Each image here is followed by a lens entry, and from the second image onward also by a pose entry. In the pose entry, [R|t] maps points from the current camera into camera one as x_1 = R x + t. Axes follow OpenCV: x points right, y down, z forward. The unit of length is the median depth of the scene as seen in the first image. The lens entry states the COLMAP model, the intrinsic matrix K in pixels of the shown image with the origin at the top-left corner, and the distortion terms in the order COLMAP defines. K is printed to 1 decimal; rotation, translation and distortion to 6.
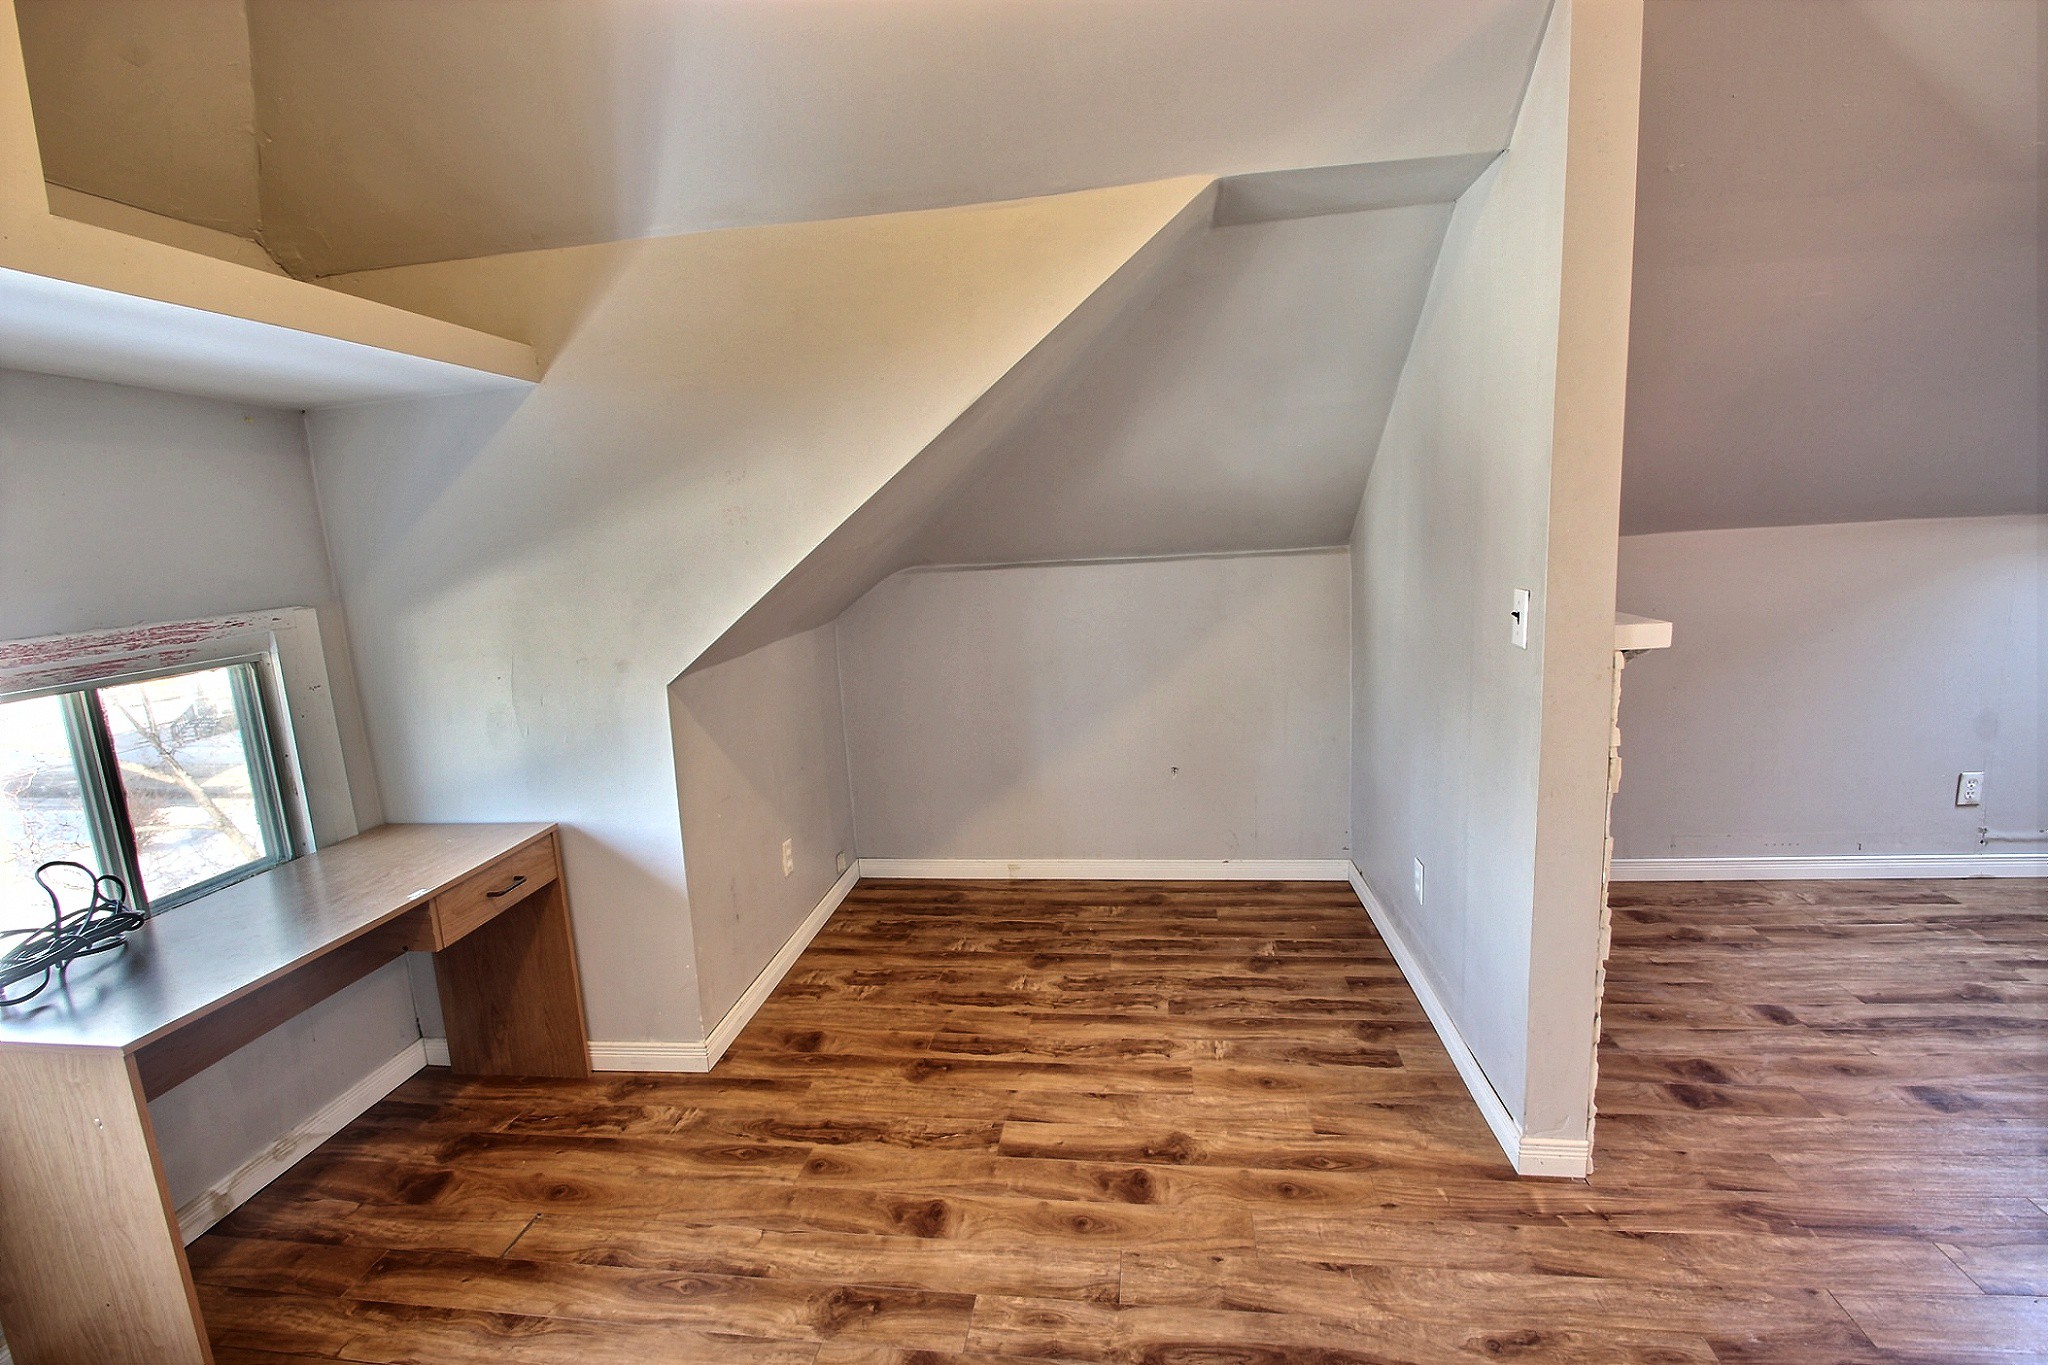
lens RADIAL K [[946.5, 0, 1007.3], [0, 946.5, 698.0], [0, 0, 1]] dist [0.017850, -0.021305]
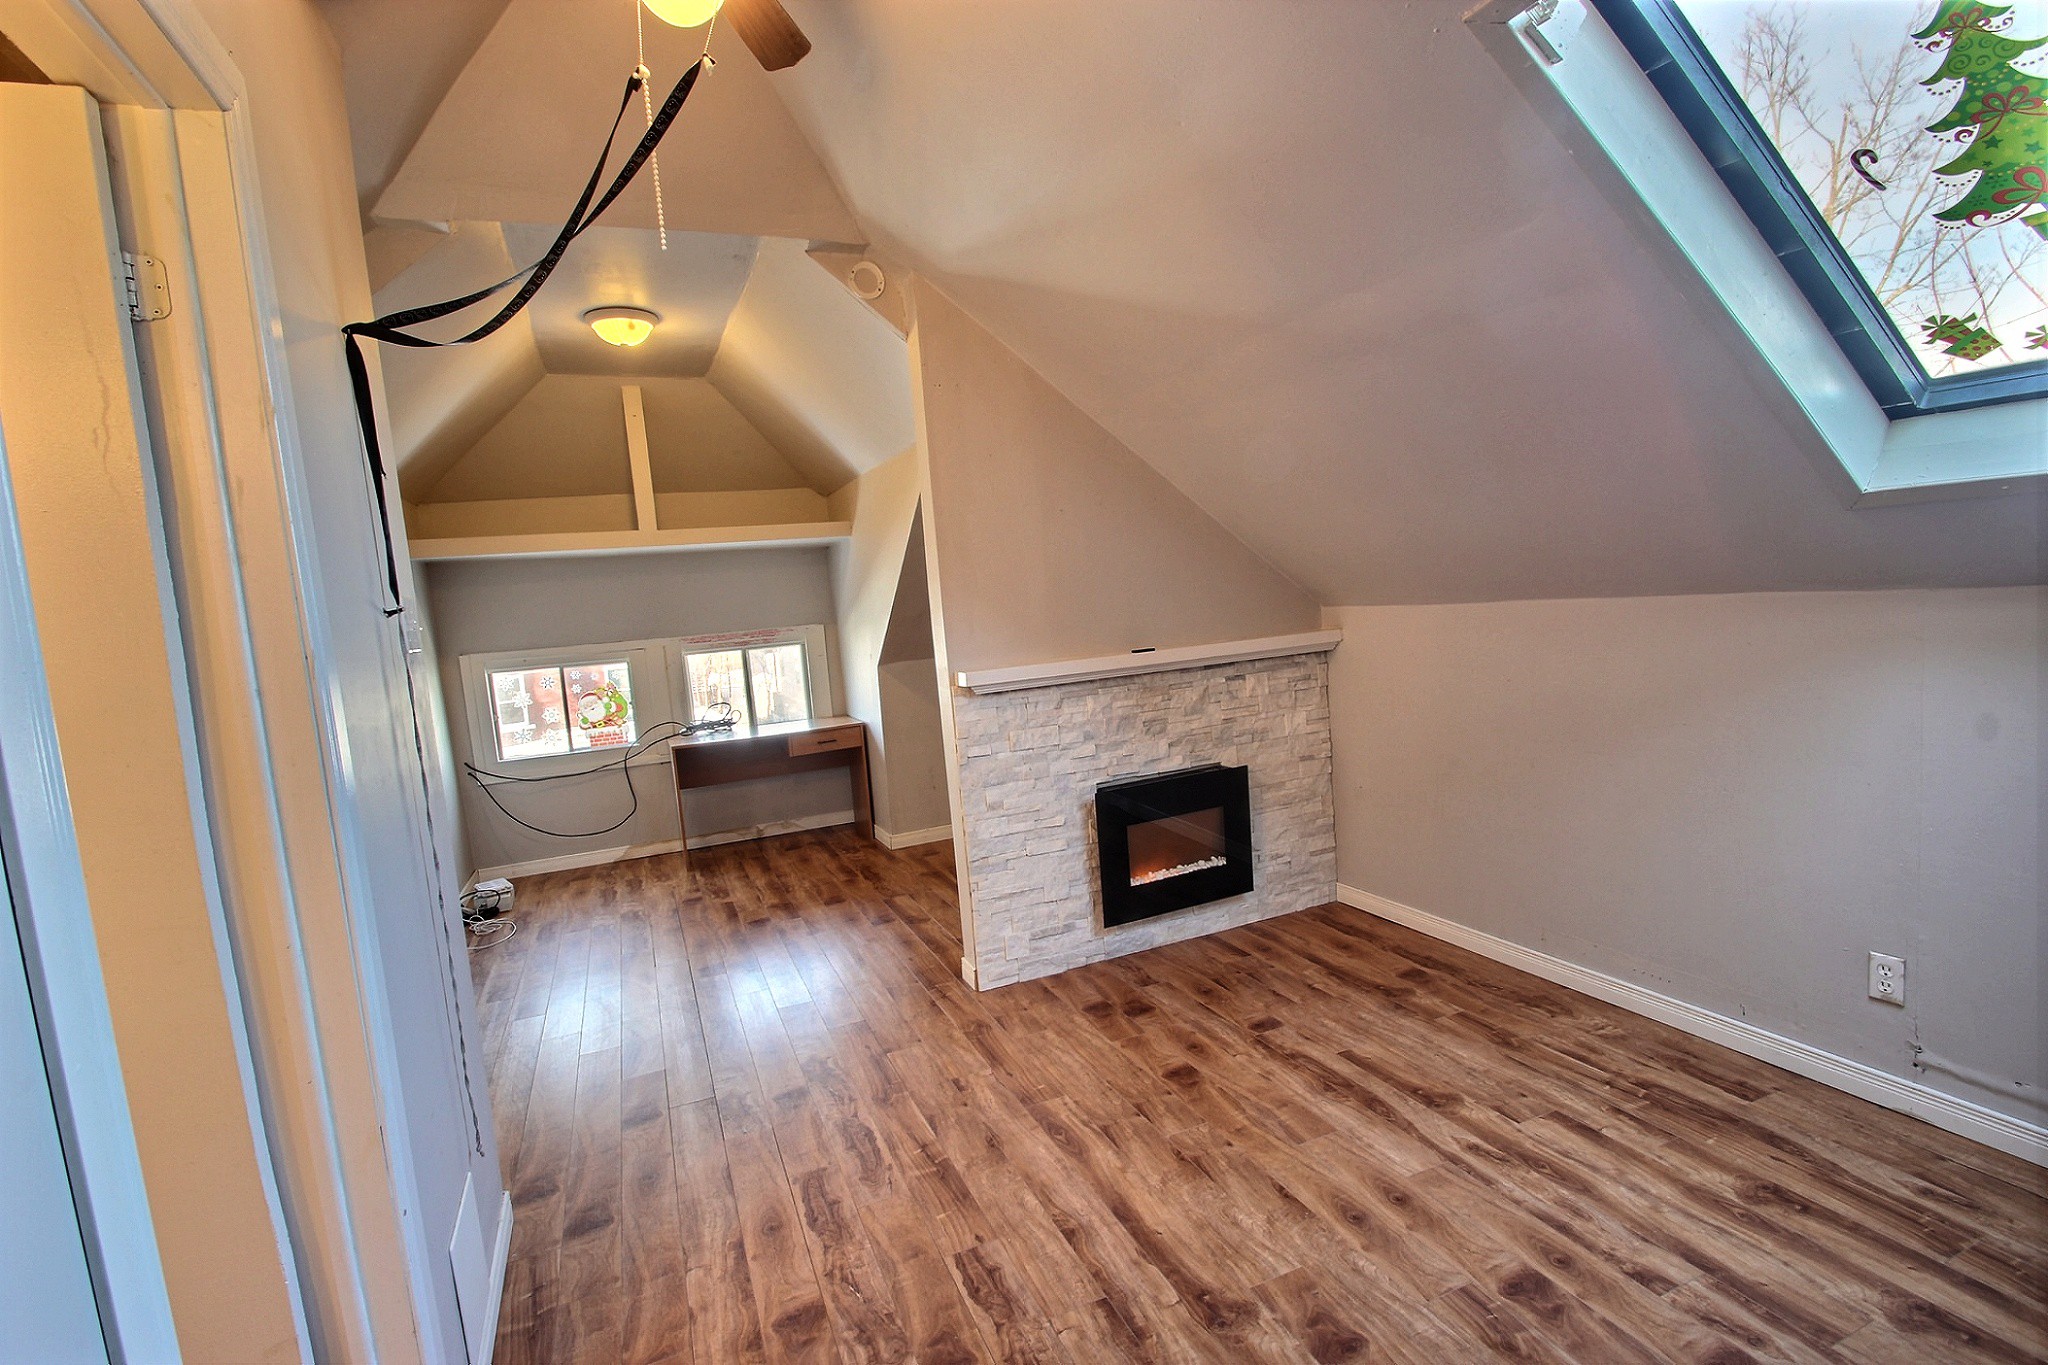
lens RADIAL K [[946.5, 0, 1007.3], [0, 946.5, 698.0], [0, 0, 1]] dist [0.017850, -0.021305]
pose [[0.515541, 0.110567, -0.849701, 1.622687], [-0.101973, 0.992509, 0.067280, -0.115952], [0.850775, 0.051962, 0.522955, 0.093524]]
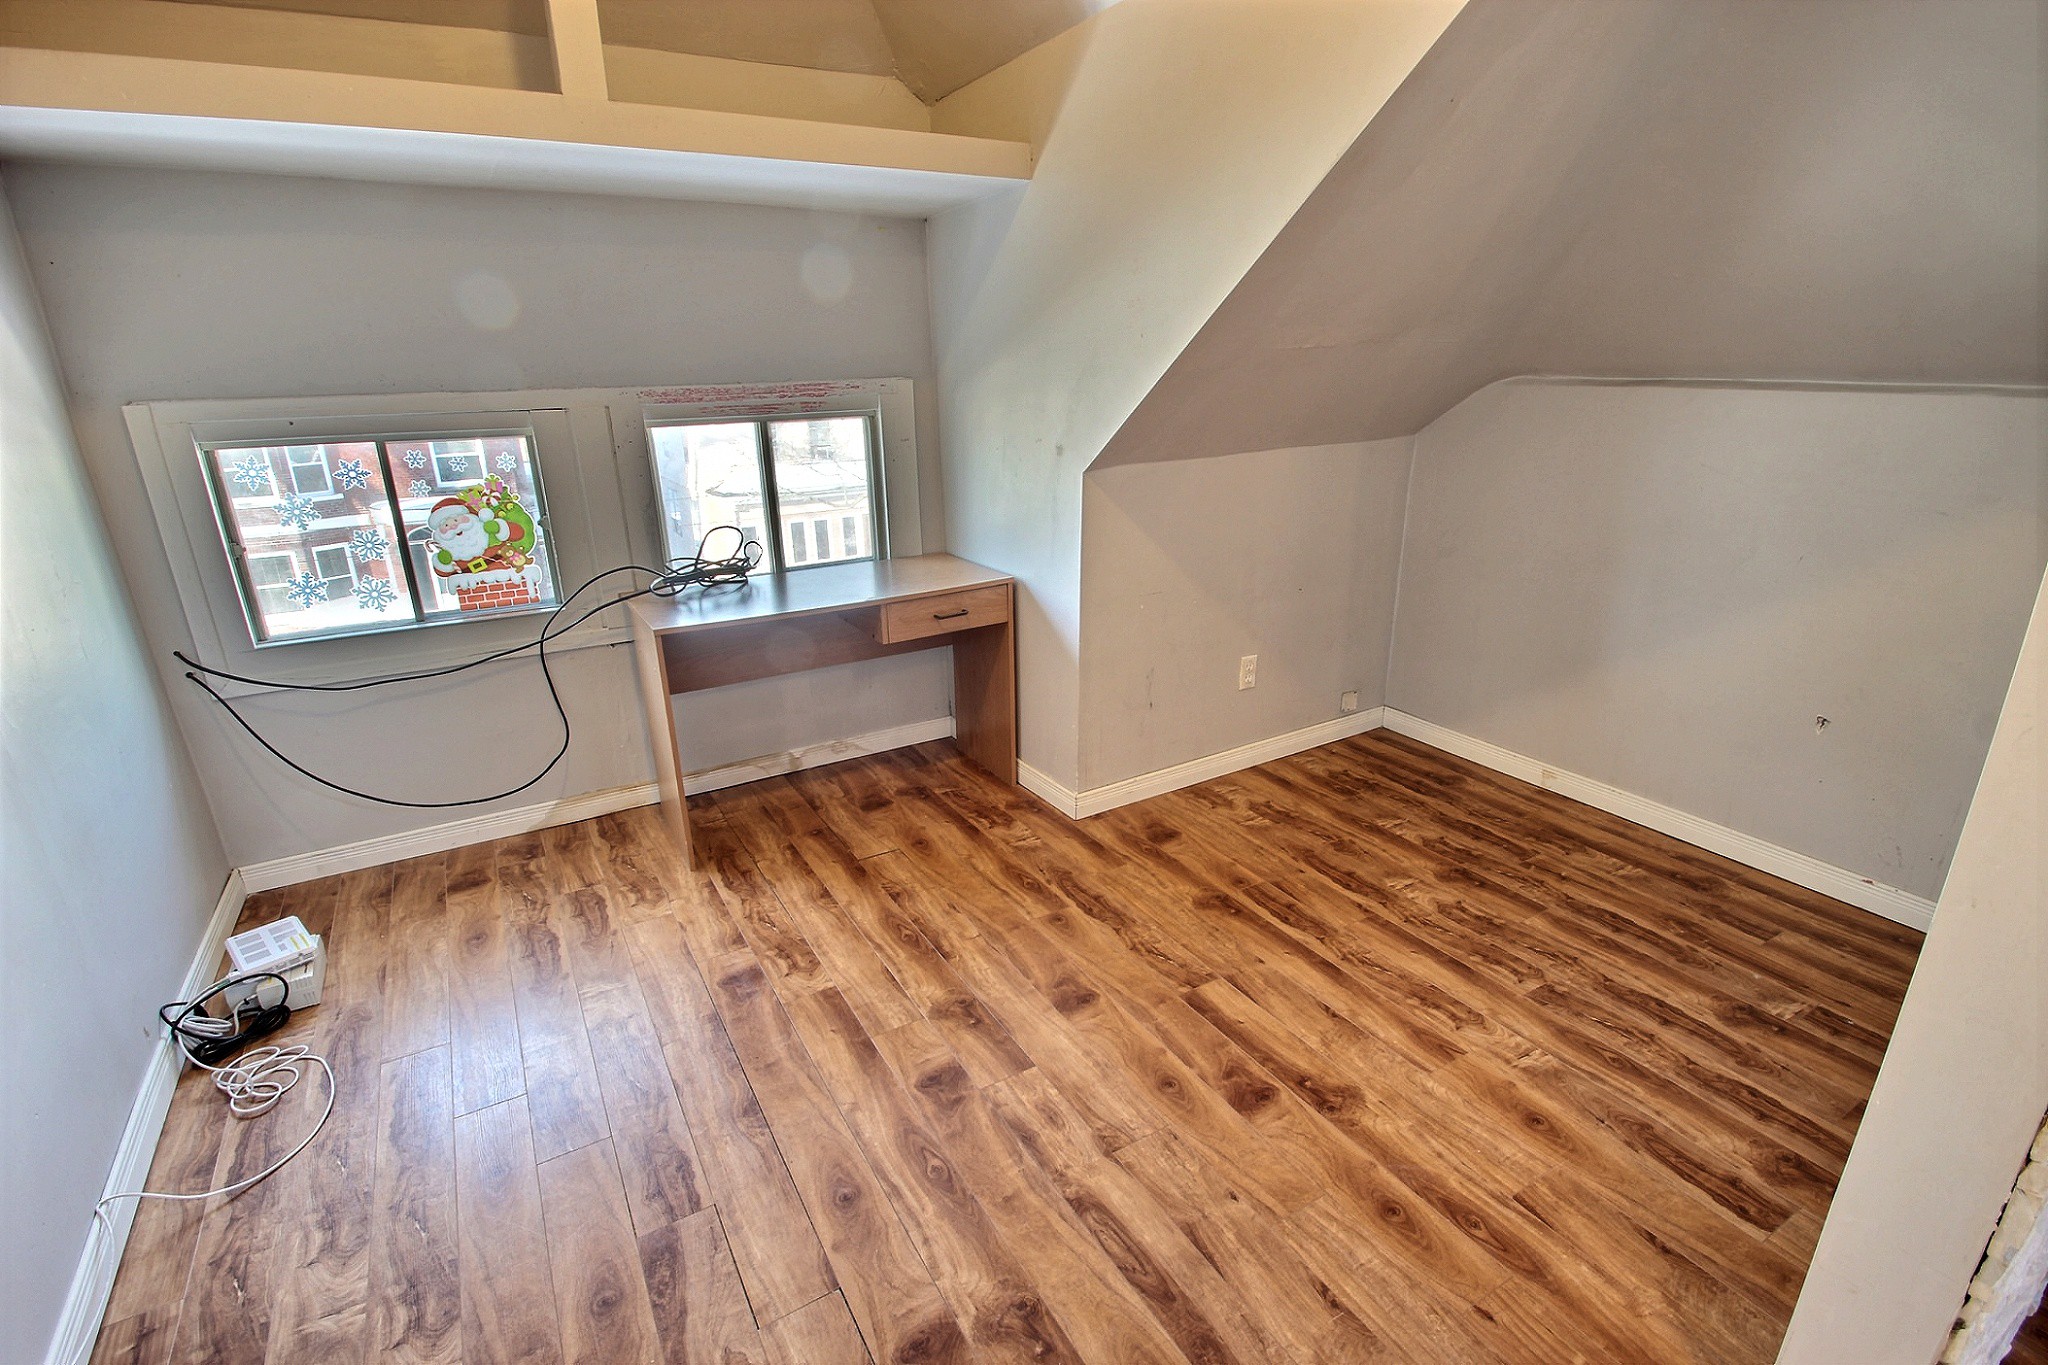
lens RADIAL K [[946.5, 0, 1007.3], [0, 946.5, 698.0], [0, 0, 1]] dist [0.017850, -0.021305]
pose [[0.621213, 0.302565, -0.722876, 0.430757], [-0.151163, 0.951398, 0.268311, -0.044278], [0.768924, -0.057406, 0.636757, 0.215929]]
